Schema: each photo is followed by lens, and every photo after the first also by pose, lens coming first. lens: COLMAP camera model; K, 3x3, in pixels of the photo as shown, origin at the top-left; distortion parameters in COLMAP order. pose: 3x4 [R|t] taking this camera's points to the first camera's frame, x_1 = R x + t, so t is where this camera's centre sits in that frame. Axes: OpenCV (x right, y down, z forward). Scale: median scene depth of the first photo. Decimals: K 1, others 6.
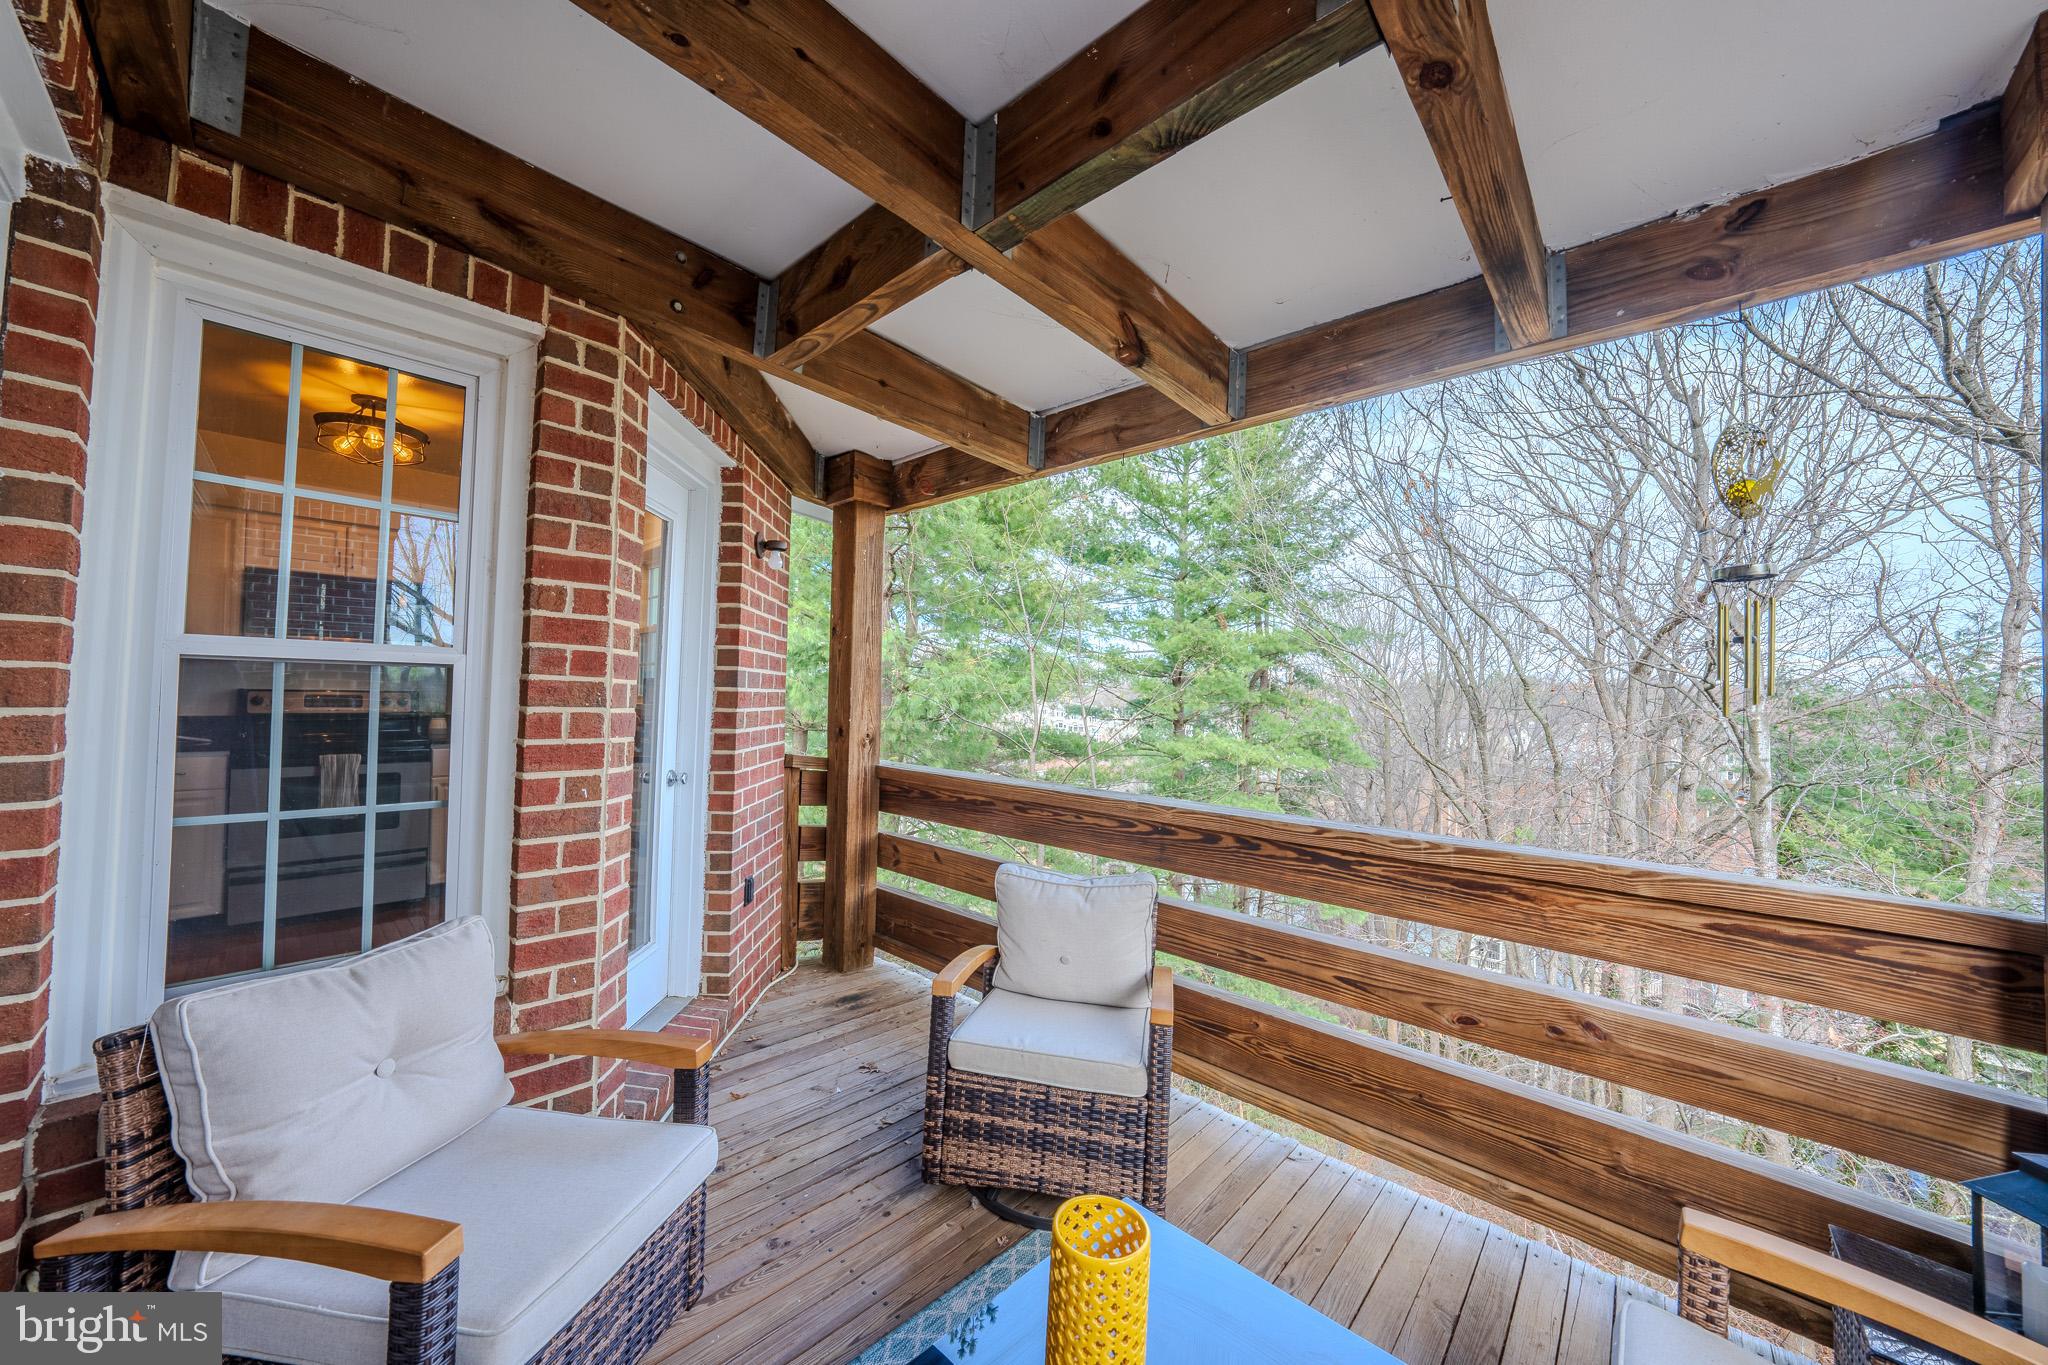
lens RADIAL K [[718.5, 0, 1034.1], [0, 718.5, 678.1], [0, 0, 1]] dist [-0.015680, 0.001732]
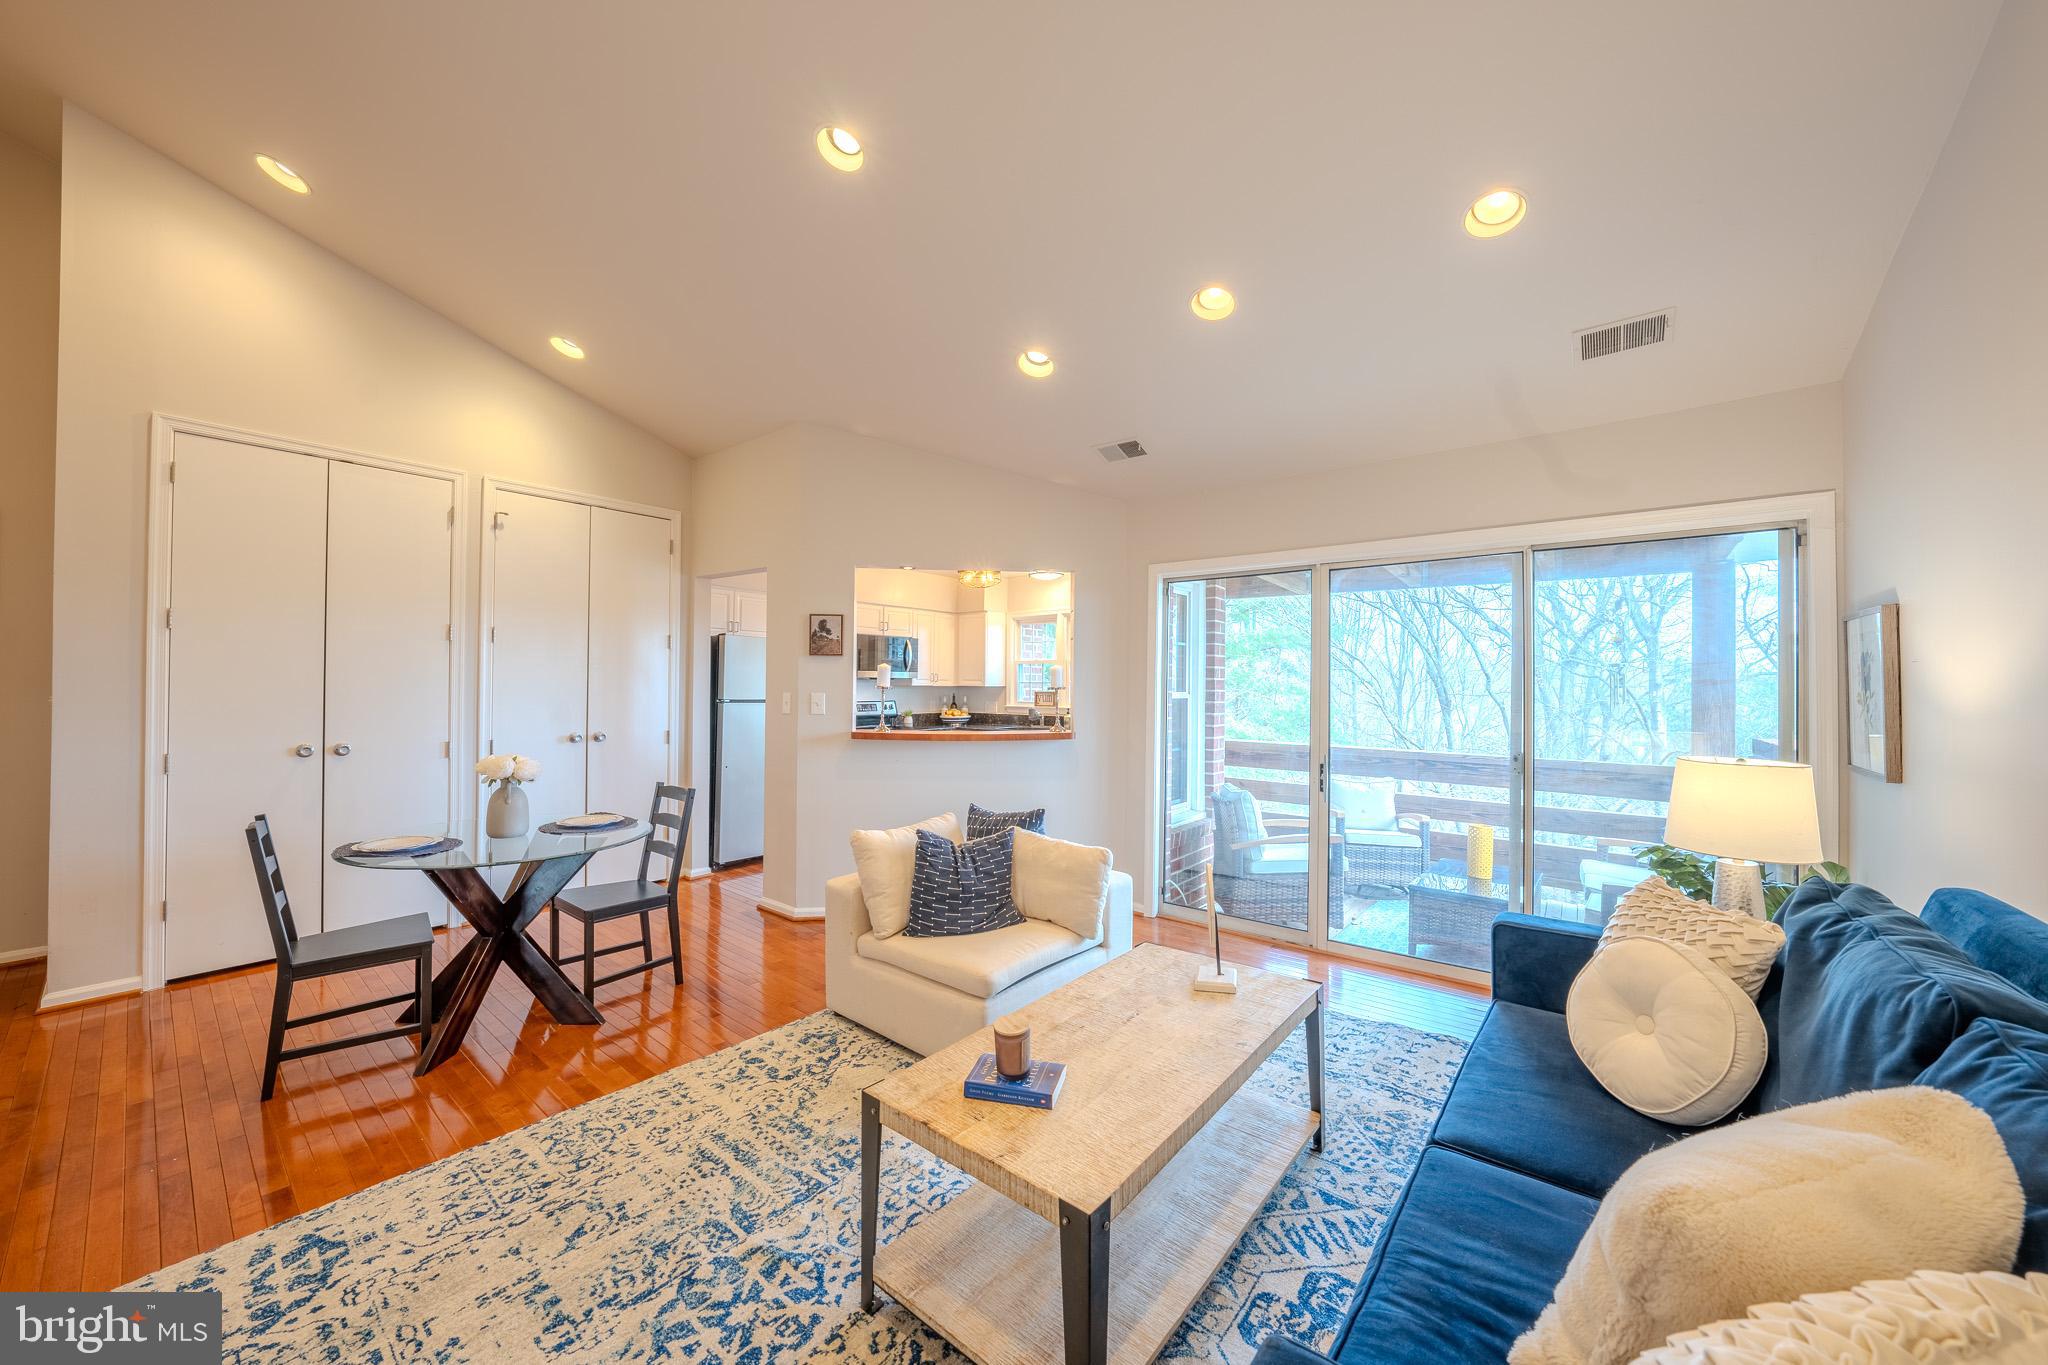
lens RADIAL K [[736.1, 0, 1020.1], [0, 736.1, 676.0], [0, 0, 1]] dist [-0.007670, 0.001867]
pose [[0.997433, -0.008334, 0.071123, -1.271644], [0.006926, 0.999776, 0.020016, -0.126476], [-0.071274, -0.019472, 0.997267, -1.344980]]
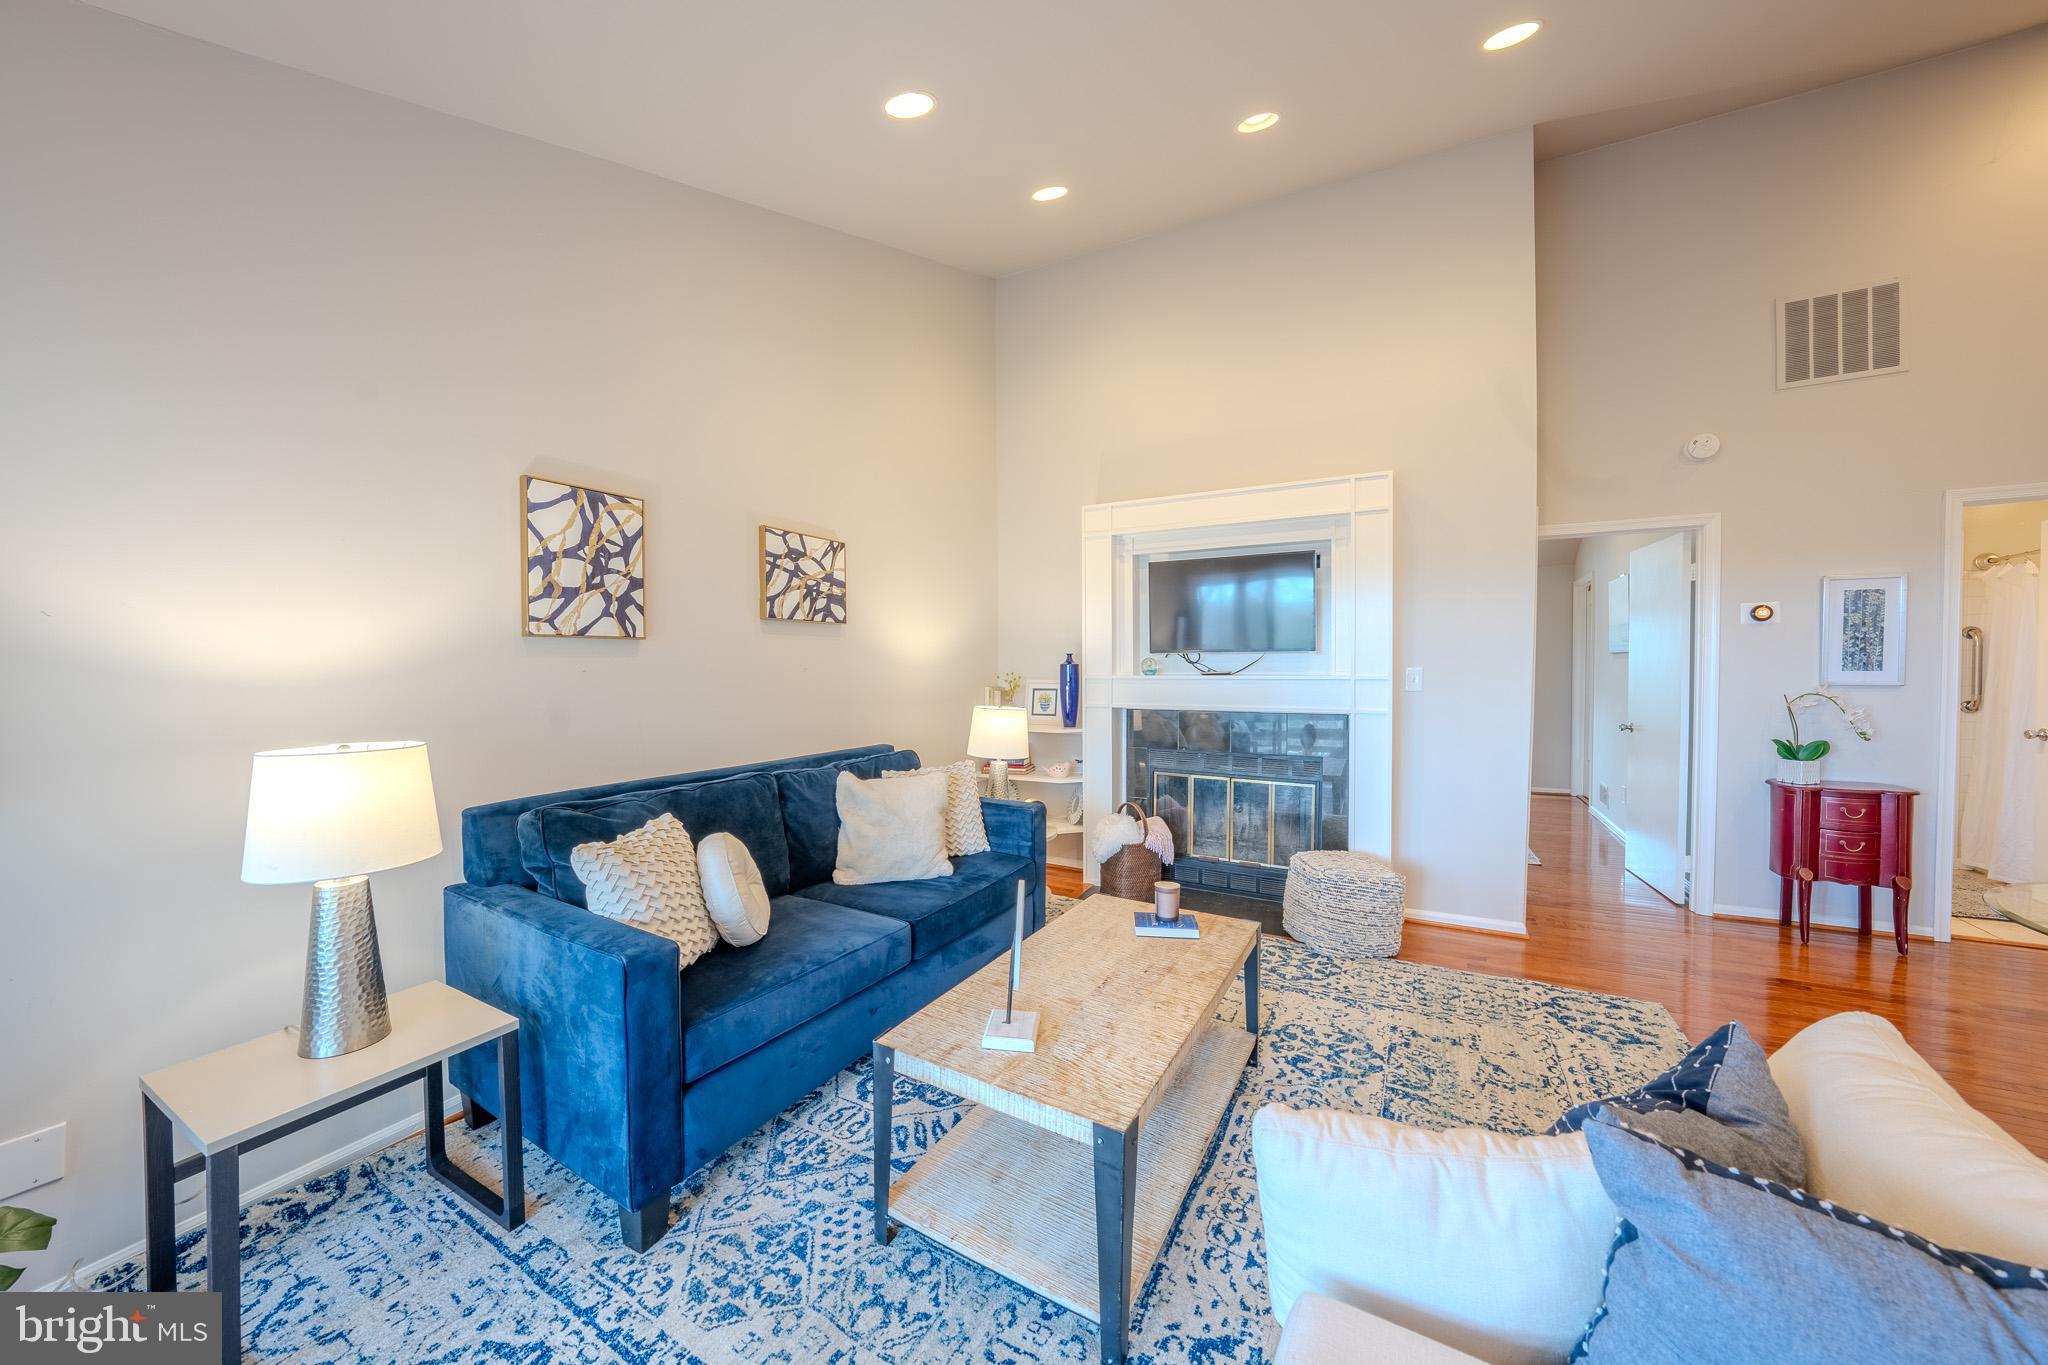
lens RADIAL K [[718.5, 0, 1025.7], [0, 718.5, 678.2], [0, 0, 1]] dist [-0.015680, 0.001732]
pose [[-0.966741, -0.004821, -0.255711, -0.796229], [-0.001186, 0.999896, -0.014369, -0.059500], [0.255754, -0.013588, -0.966646, 0.225258]]
